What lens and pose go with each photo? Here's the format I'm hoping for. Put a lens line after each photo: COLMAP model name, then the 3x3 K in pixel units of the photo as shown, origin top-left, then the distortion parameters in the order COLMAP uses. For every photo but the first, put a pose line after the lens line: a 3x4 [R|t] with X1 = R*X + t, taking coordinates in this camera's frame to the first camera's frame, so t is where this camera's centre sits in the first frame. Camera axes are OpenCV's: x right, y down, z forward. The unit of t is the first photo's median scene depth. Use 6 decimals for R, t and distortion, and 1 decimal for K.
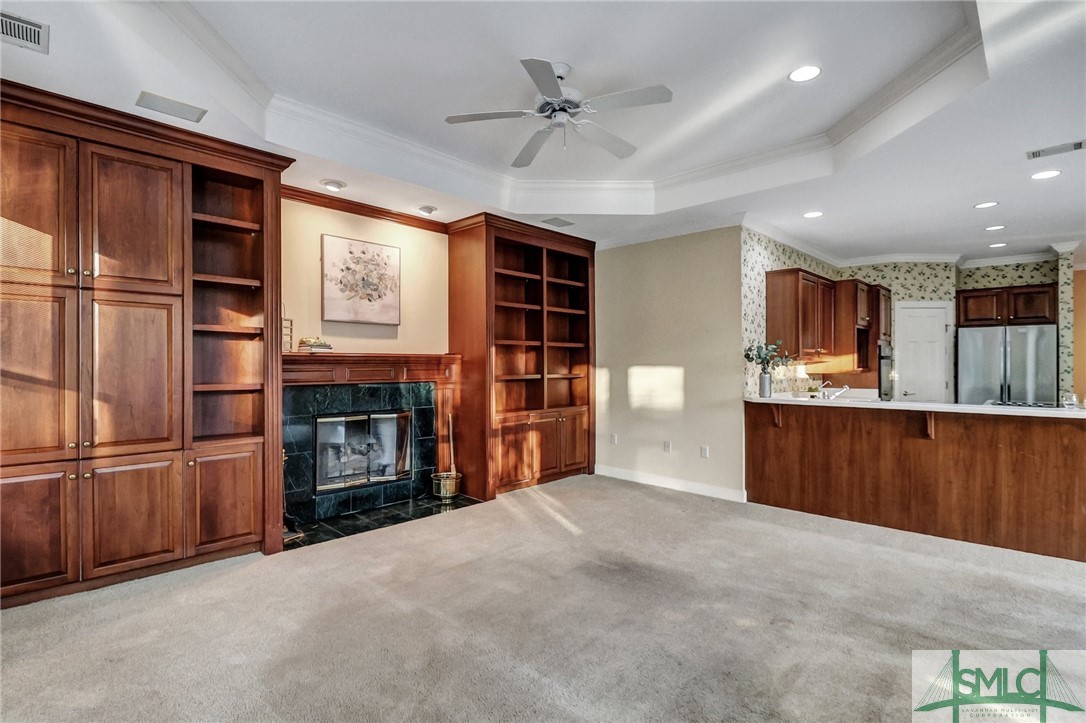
lens RADIAL K [[513.6, 0, 534.9], [0, 513.6, 364.8], [0, 0, 1]] dist [0.016596, -0.024297]
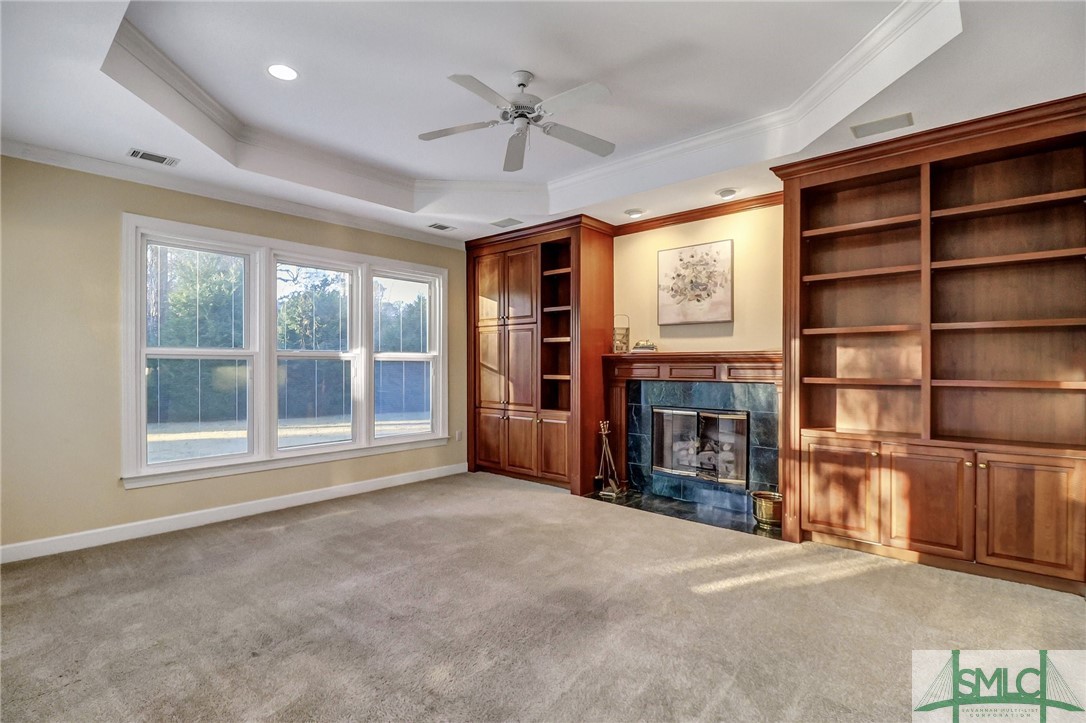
lens RADIAL K [[513.6, 0, 534.9], [0, 513.6, 364.8], [0, 0, 1]] dist [0.016596, -0.024297]
pose [[0.038819, -0.001170, -0.999246, 0.683108], [-0.003654, 0.999992, -0.001313, 0.005648], [0.999240, 0.003702, 0.038814, 0.619689]]
